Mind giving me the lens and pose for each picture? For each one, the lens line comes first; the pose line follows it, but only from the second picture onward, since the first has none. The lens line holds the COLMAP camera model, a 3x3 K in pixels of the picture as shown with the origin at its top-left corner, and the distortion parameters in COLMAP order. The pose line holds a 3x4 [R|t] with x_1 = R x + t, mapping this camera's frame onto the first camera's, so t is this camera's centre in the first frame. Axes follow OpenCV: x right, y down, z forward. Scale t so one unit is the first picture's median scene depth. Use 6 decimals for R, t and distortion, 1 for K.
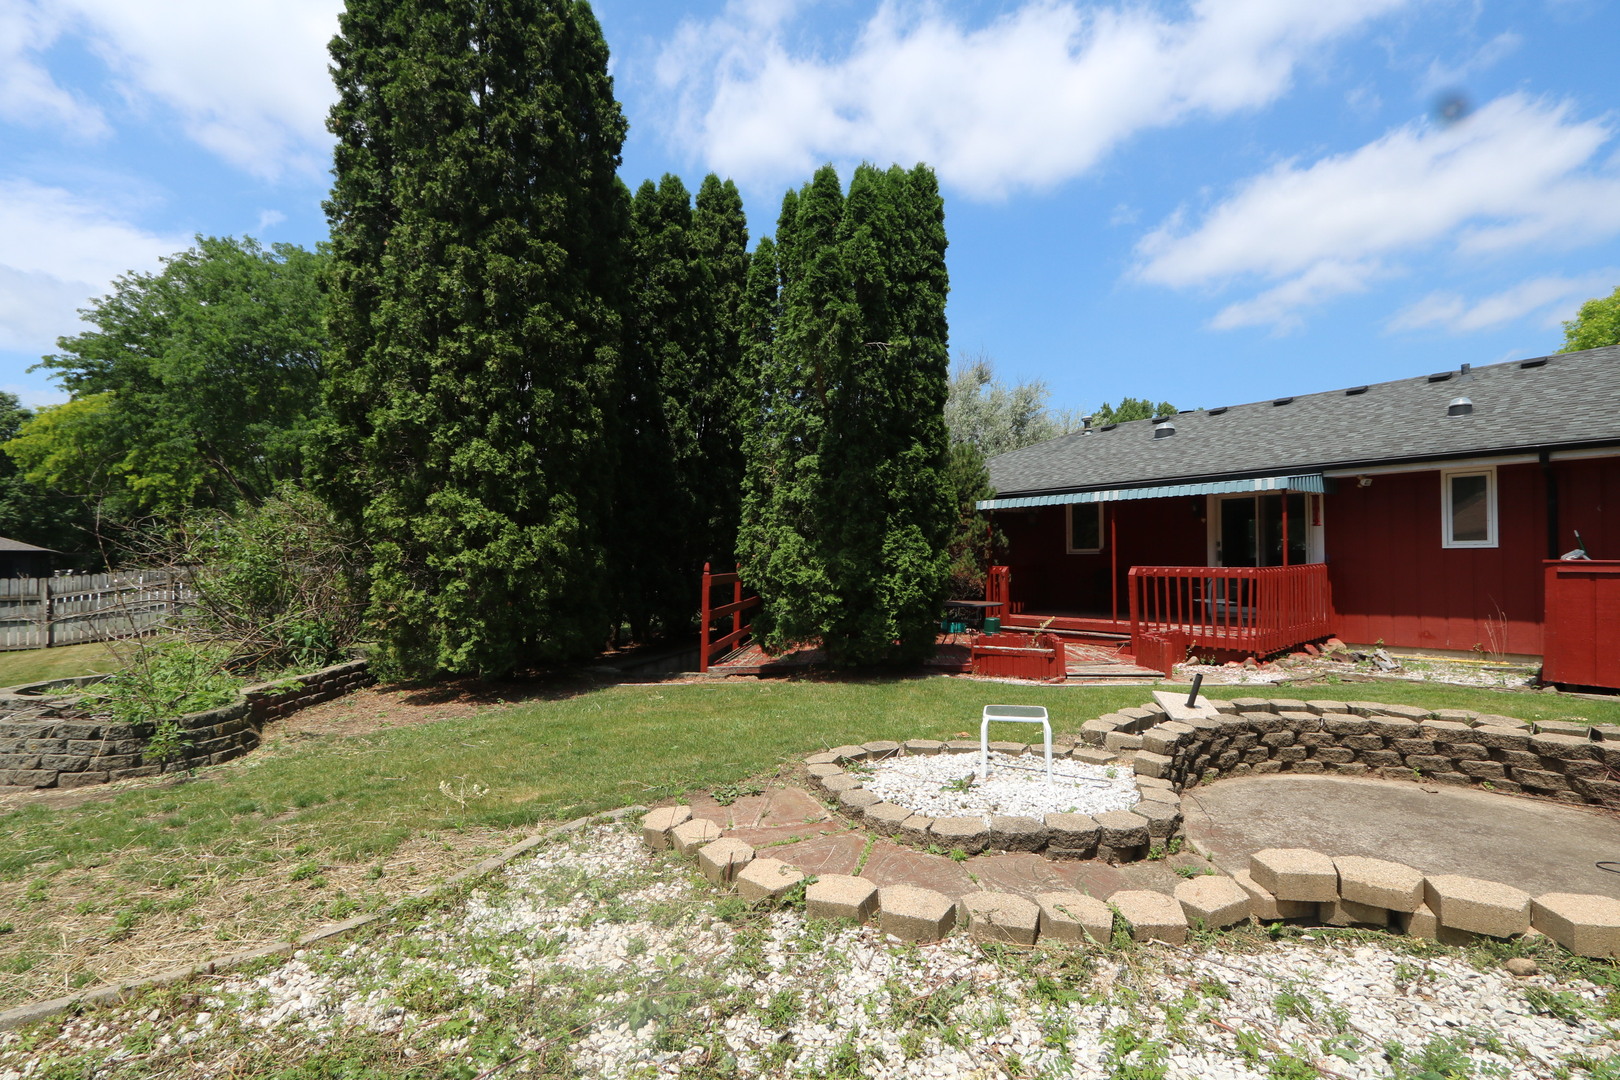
lens RADIAL K [[739.8, 0, 807.6], [0, 739.8, 575.2], [0, 0, 1]] dist [0.001248, 0.000502]
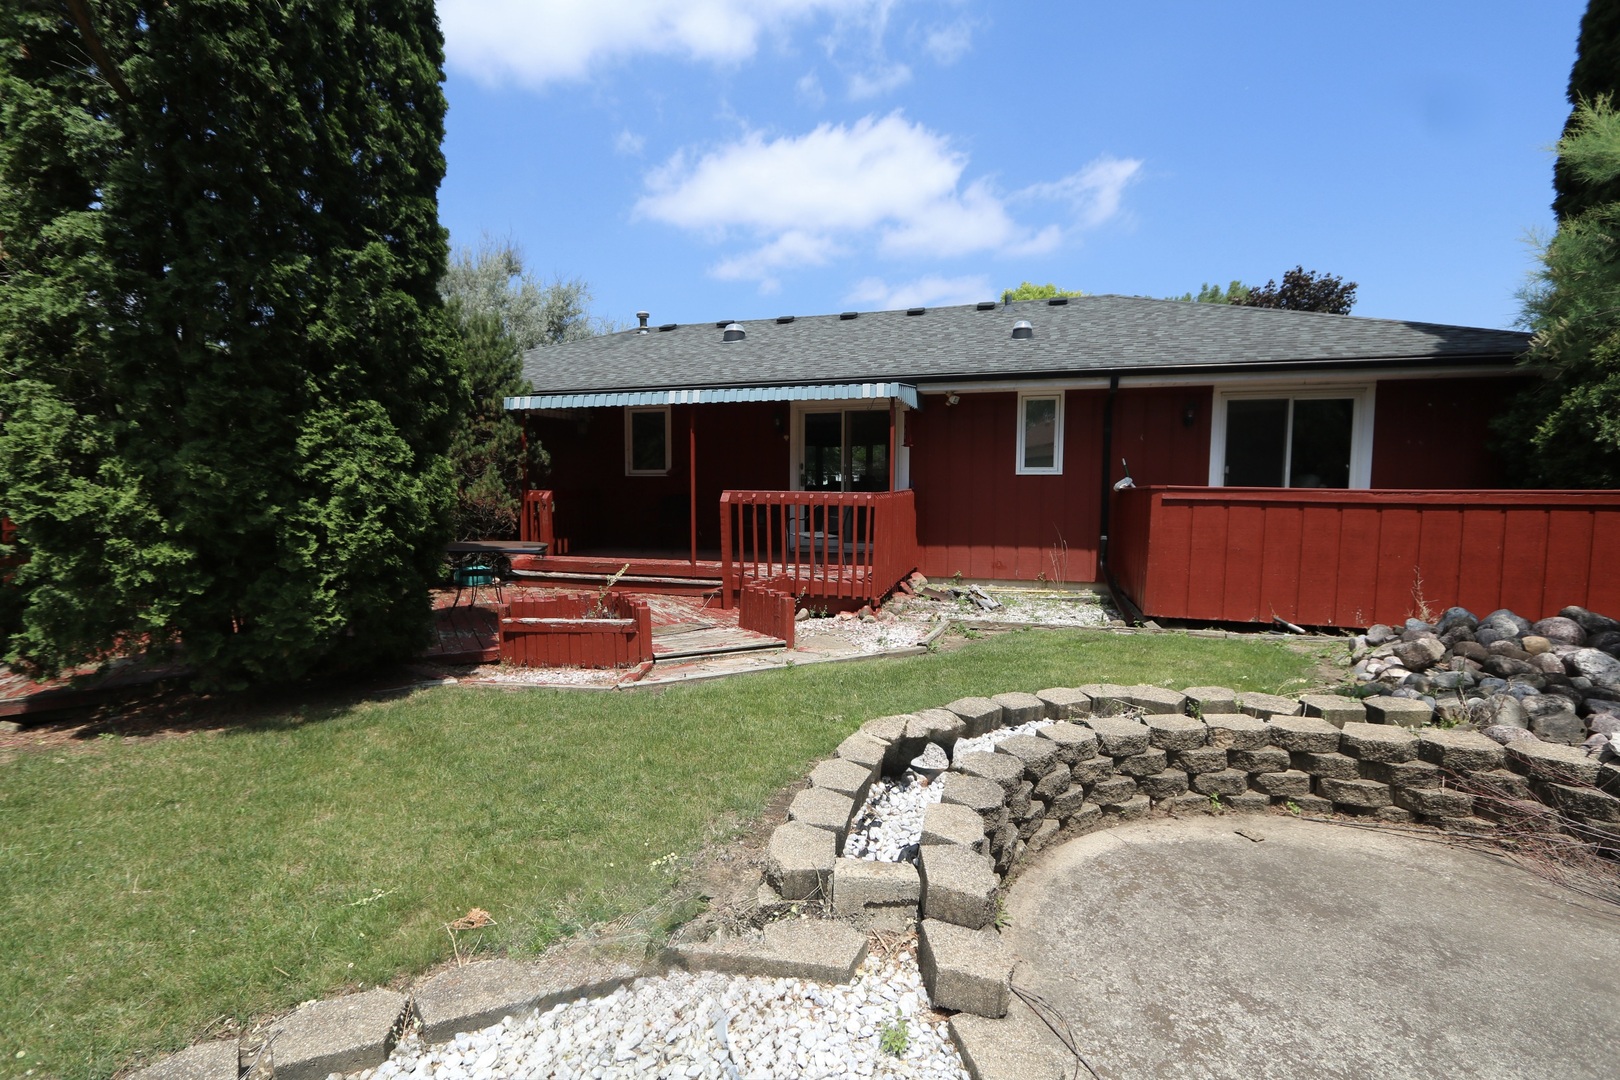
lens RADIAL K [[758.1, 0, 810.0], [0, 758.1, 540.0], [0, 0, 1]] dist [-0.025986, 0.000179]
pose [[0.823034, -0.026104, 0.567392, 0.092635], [-0.000431, 0.998914, 0.046583, 0.002814], [-0.567992, -0.038584, 0.822129, 0.388896]]
